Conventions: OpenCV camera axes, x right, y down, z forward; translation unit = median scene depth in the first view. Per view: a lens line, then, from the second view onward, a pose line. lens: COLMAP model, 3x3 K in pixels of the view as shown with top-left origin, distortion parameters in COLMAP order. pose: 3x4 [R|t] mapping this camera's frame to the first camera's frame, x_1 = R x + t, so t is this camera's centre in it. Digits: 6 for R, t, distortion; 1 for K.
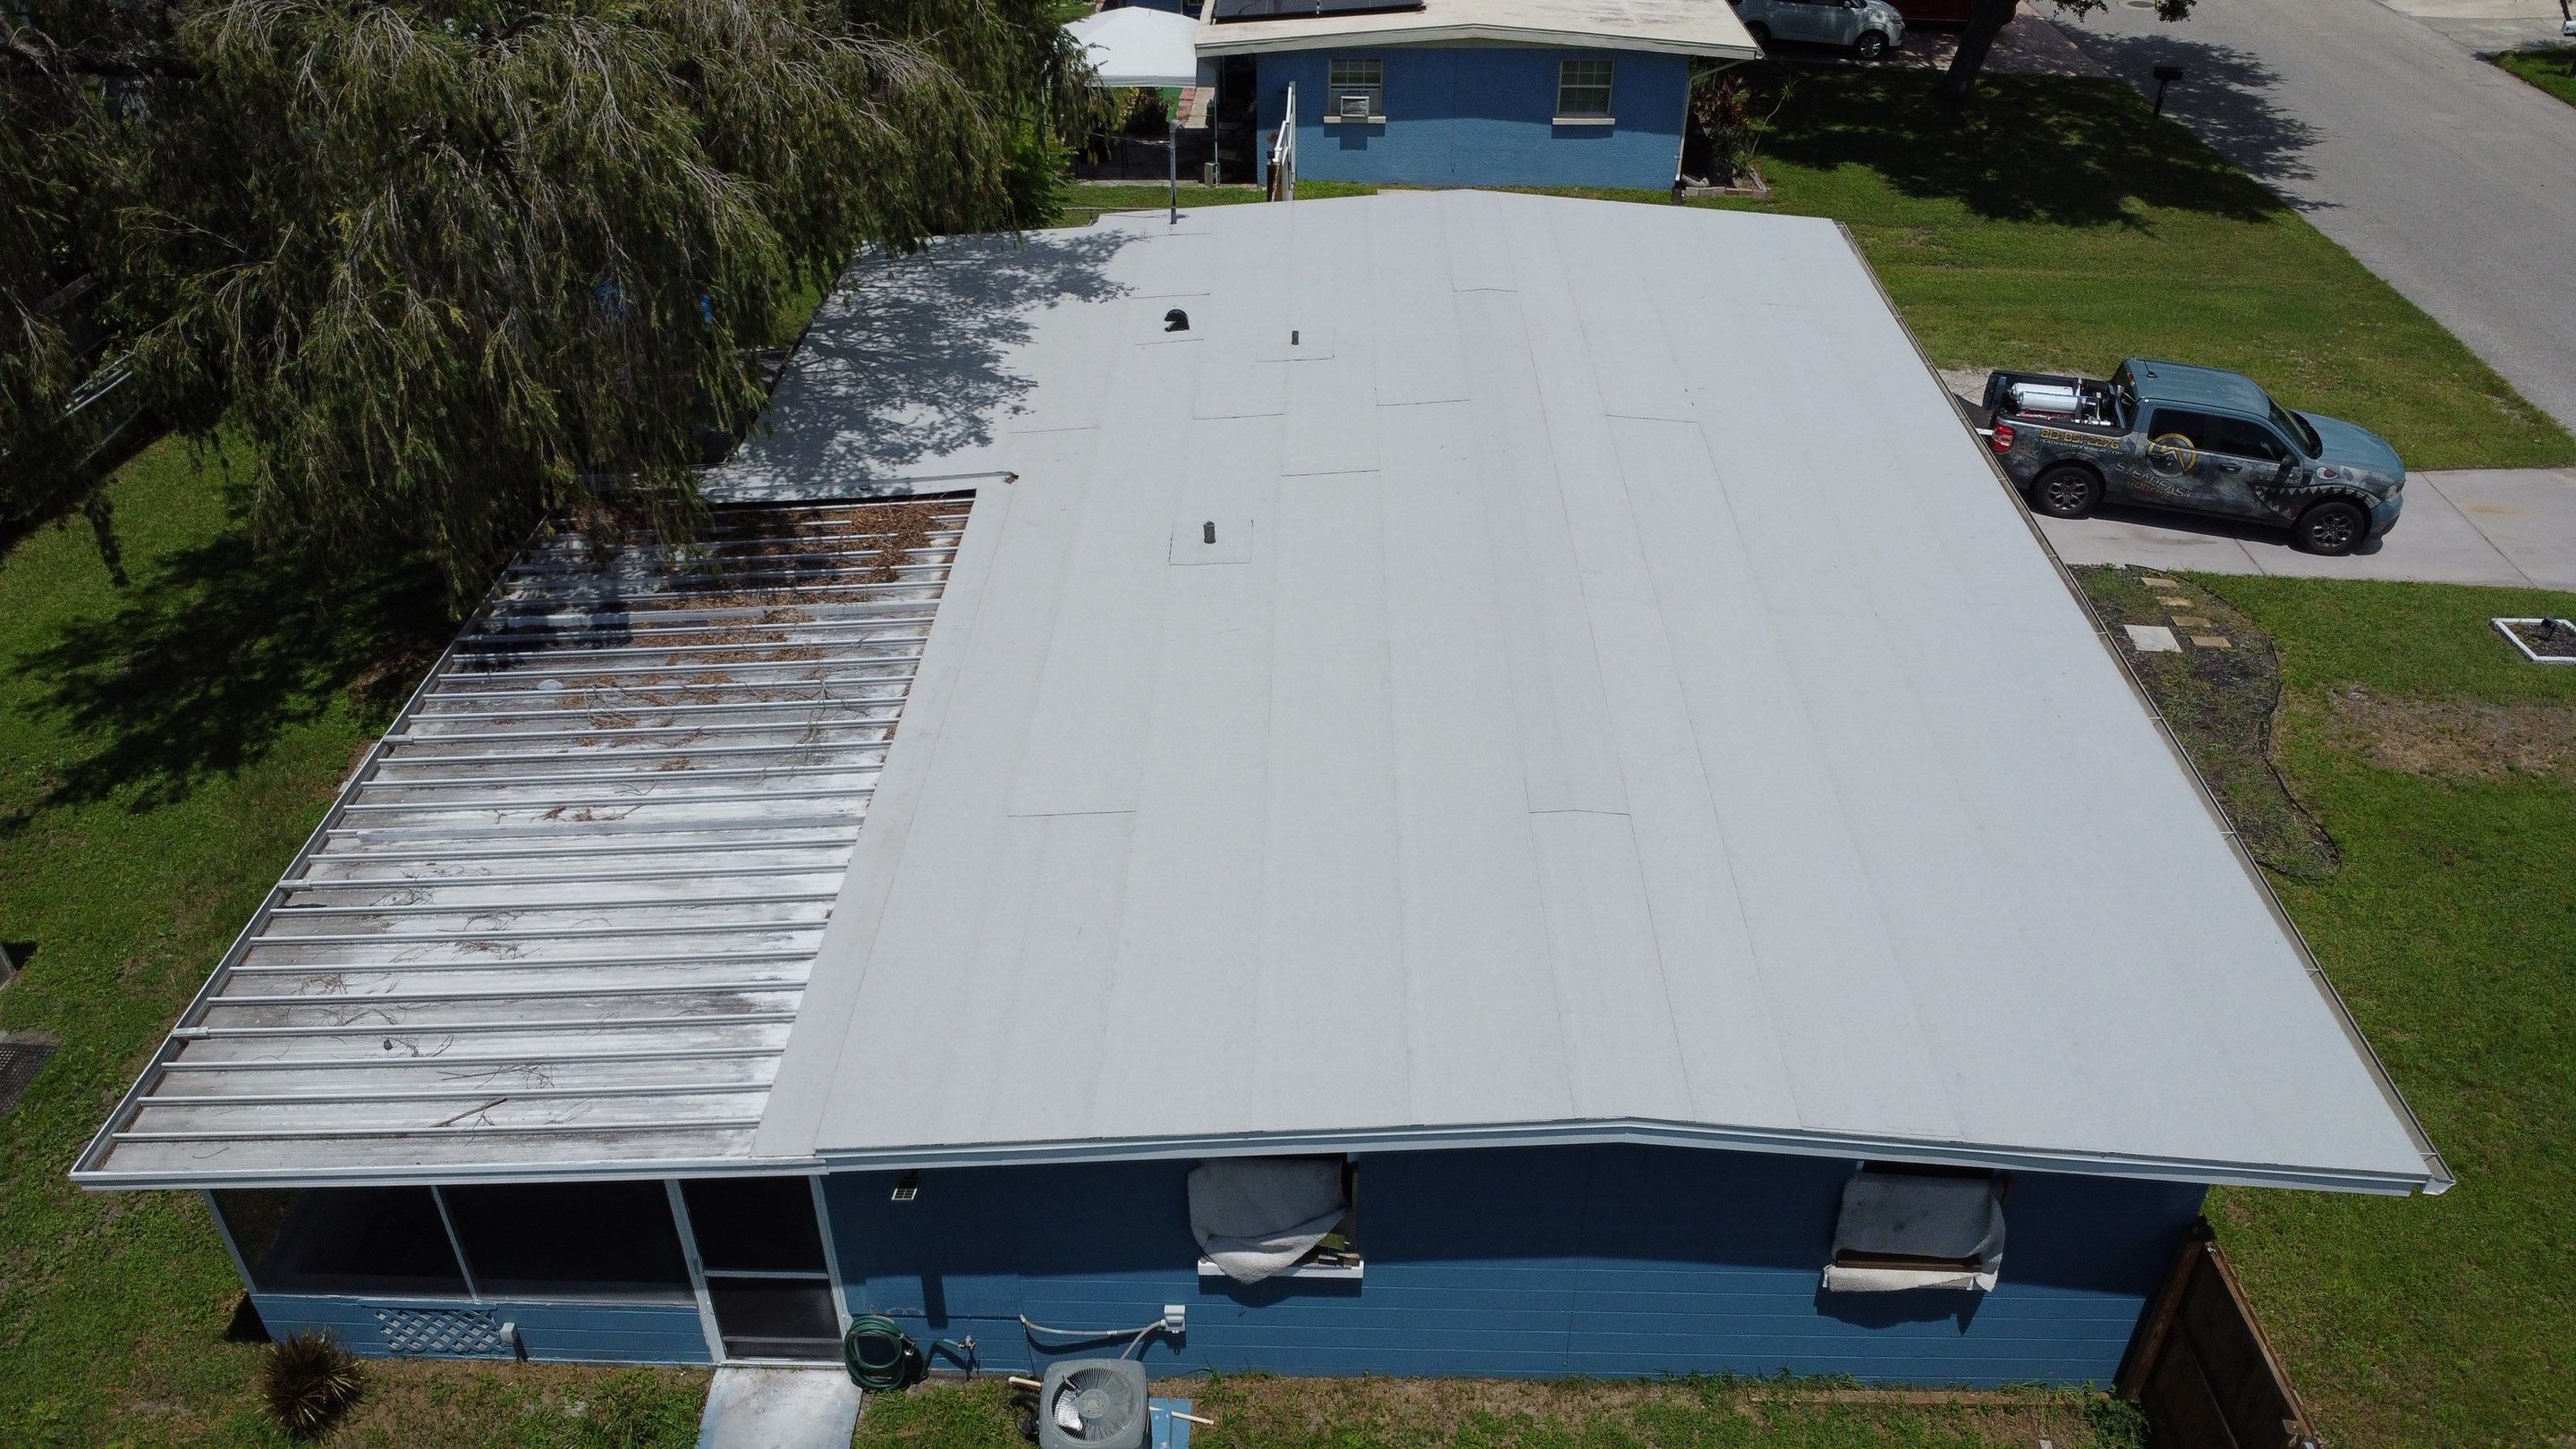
lens RADIAL K [[1884.3, 0, 1276.0], [0, 1884.3, 735.1], [0, 0, 1]] dist [-0.027367, -0.004782]
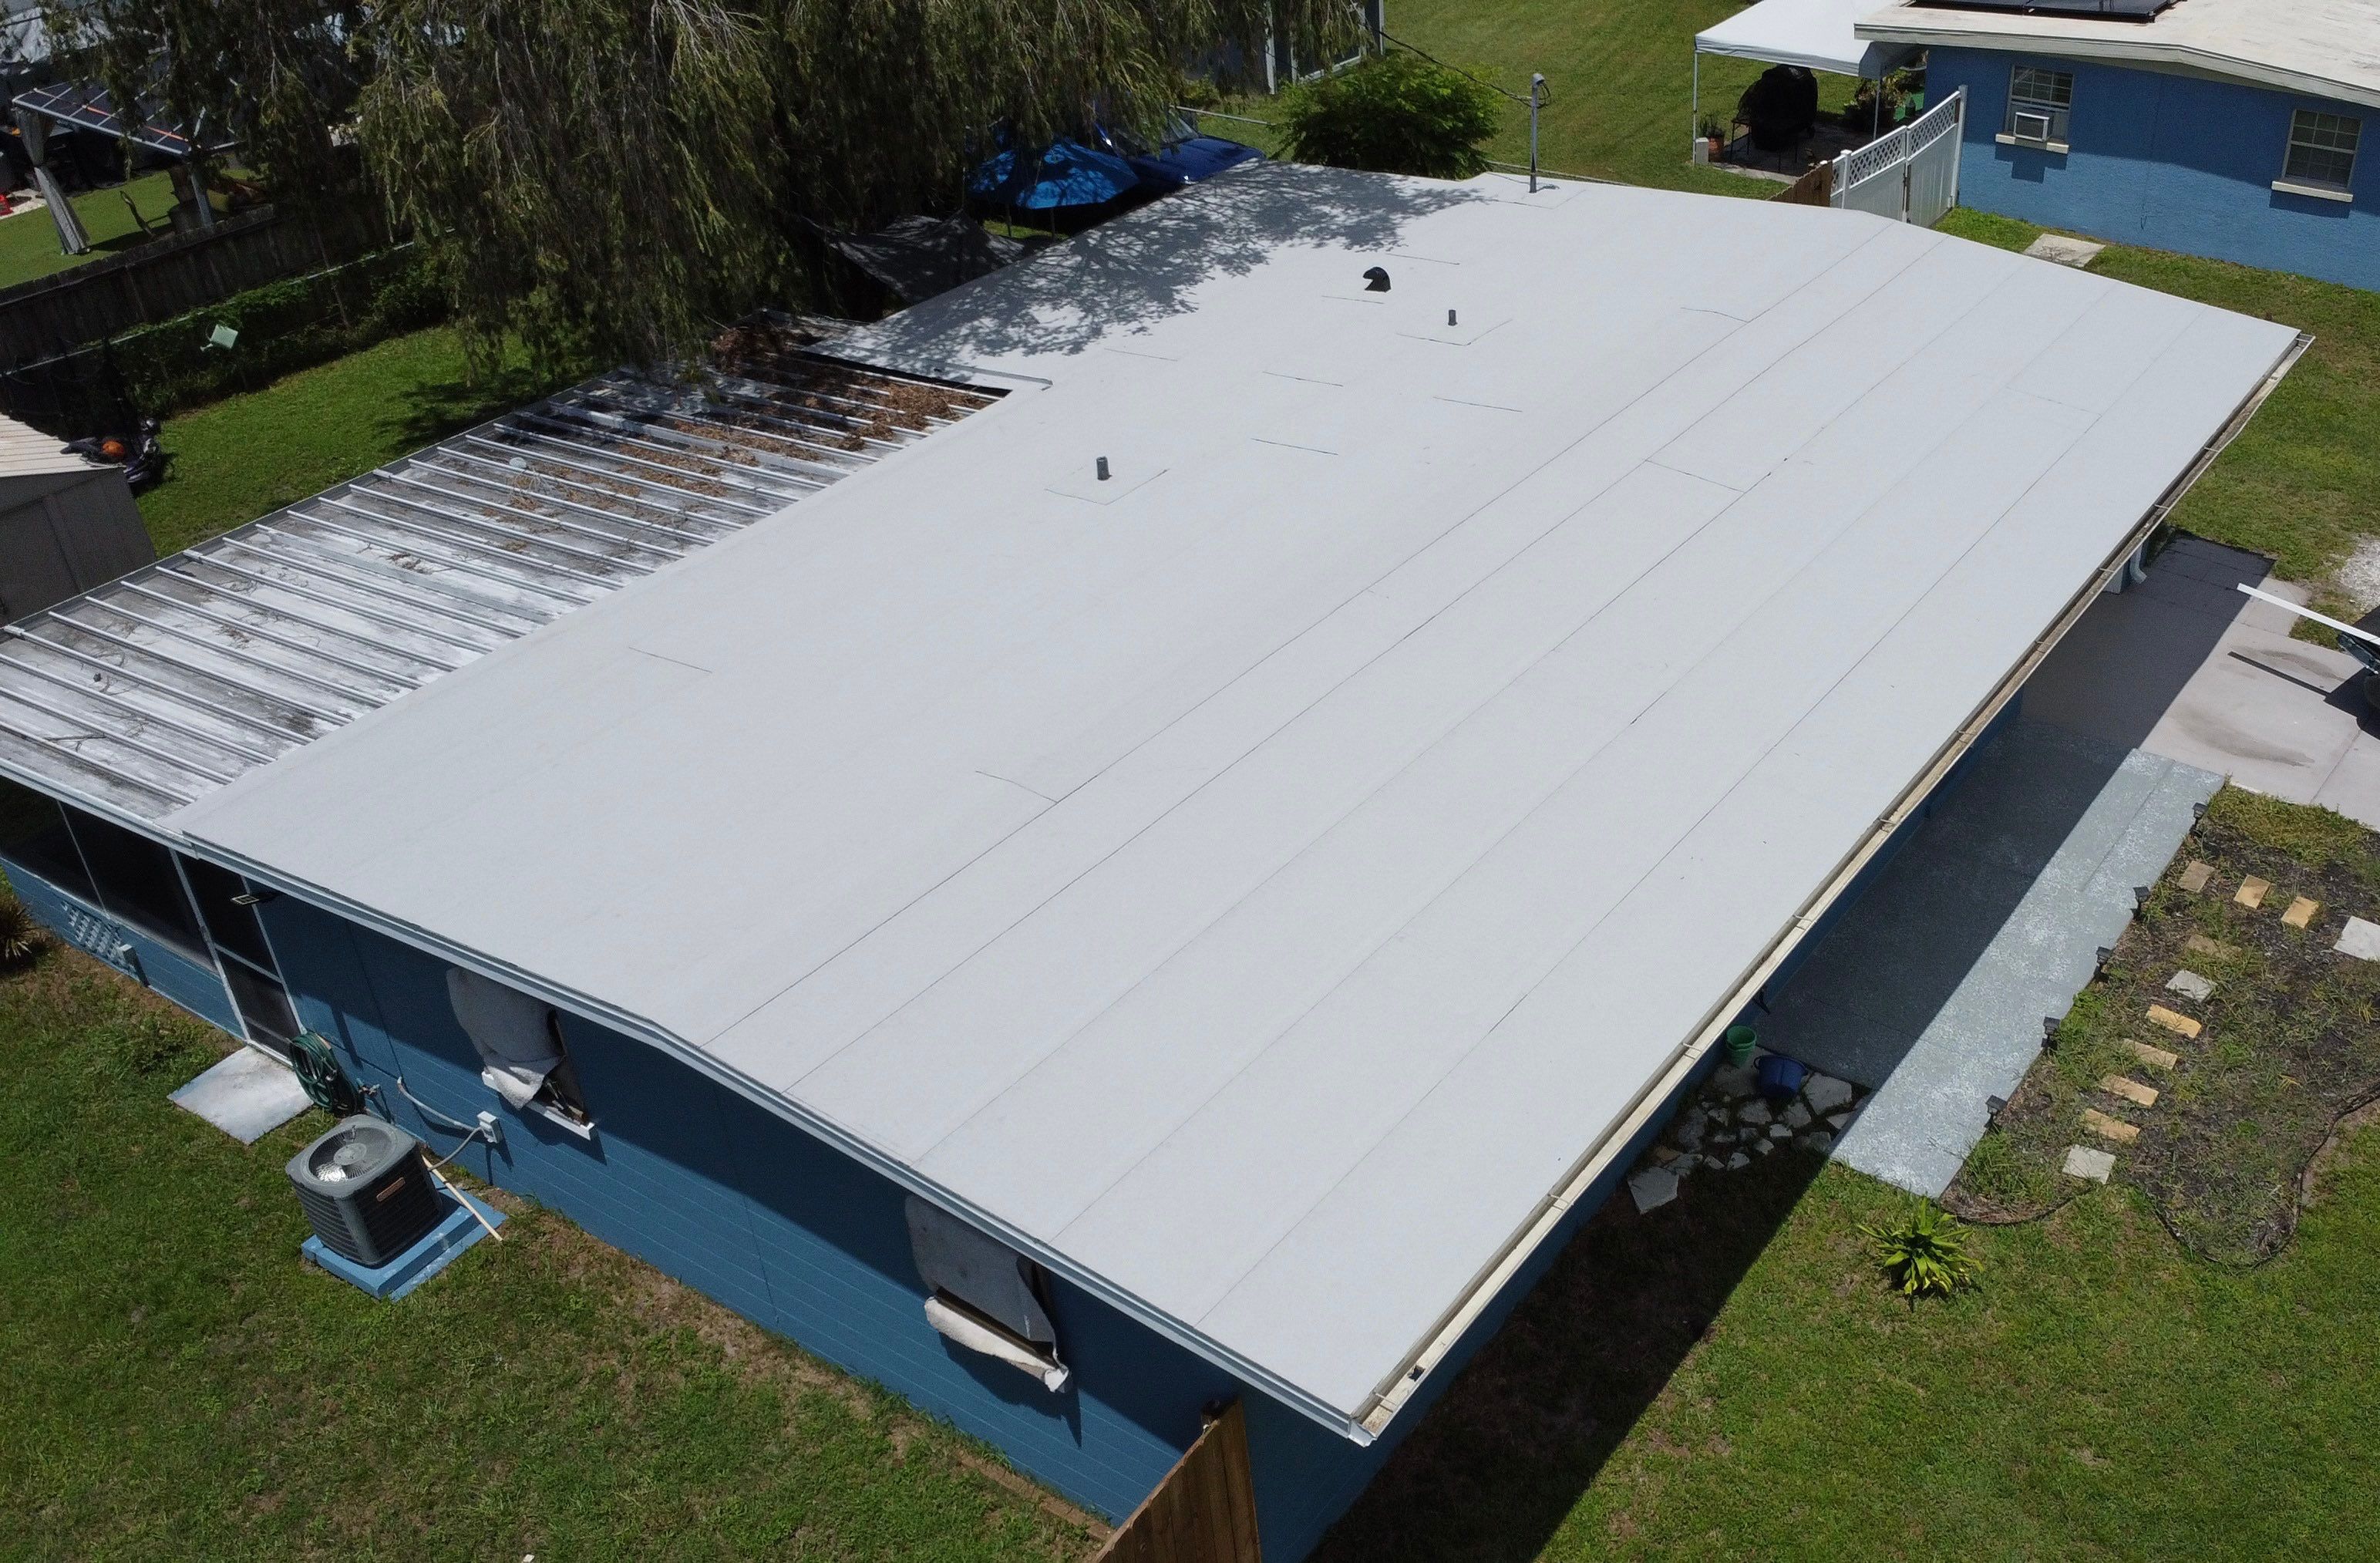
lens RADIAL K [[2261.4, 0, 1510.5], [0, 2261.4, 882.8], [0, 0, 1]] dist [-0.039273, 0.000000]
pose [[0.862149, 0.290410, -0.415164, 0.685698], [-0.288137, 0.955049, 0.069705, -0.049029], [0.416745, 0.059528, 0.907072, 0.084122]]
